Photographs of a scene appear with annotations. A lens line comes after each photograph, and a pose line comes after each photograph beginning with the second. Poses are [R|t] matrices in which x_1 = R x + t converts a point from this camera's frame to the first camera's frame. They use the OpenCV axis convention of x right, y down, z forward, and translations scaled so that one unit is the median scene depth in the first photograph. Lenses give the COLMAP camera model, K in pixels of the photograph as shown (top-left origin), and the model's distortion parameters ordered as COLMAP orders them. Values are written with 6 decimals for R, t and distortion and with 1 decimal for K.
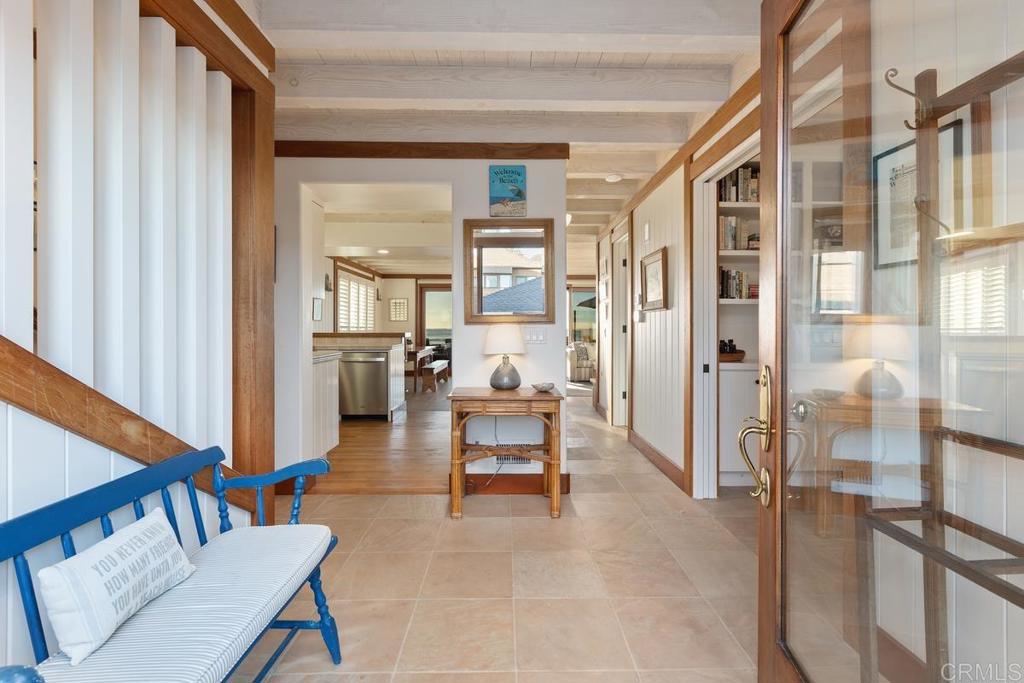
lens RADIAL K [[455.5, 0, 512.3], [0, 455.5, 330.2], [0, 0, 1]] dist [-0.001343, -0.000066]
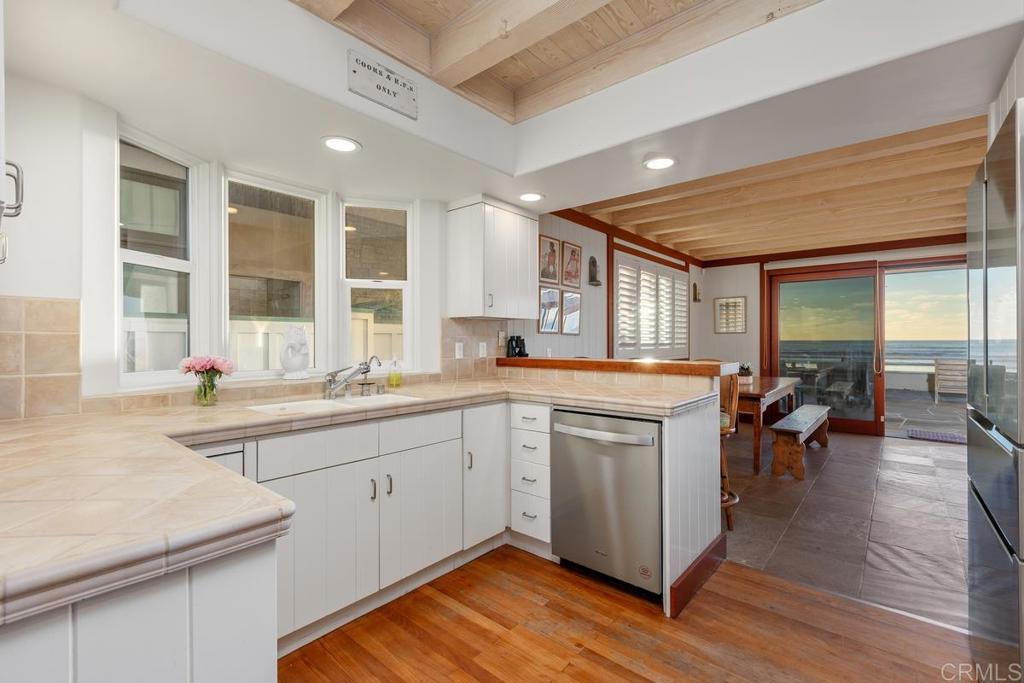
lens RADIAL K [[455.5, 0, 508.8], [0, 455.5, 334.9], [0, 0, 1]] dist [-0.001343, -0.000066]
pose [[0.749739, -0.004277, -0.661720, -0.069787], [-0.005374, 0.999907, -0.012552, -0.009237], [0.661712, 0.012967, 0.749646, 0.362037]]
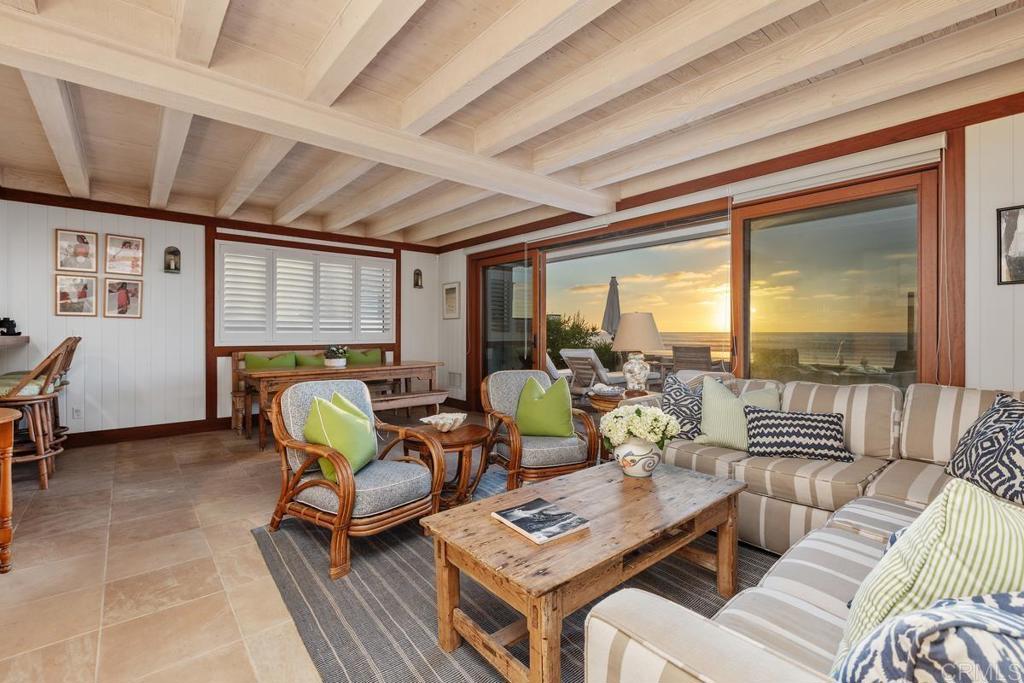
lens RADIAL K [[455.5, 0, 515.8], [0, 455.5, 336.8], [0, 0, 1]] dist [-0.001343, -0.000066]
pose [[0.628458, 0.013090, -0.777734, 0.319287], [-0.010198, 0.999911, 0.008589, -0.003132], [0.777777, 0.002533, 0.628535, 0.738002]]
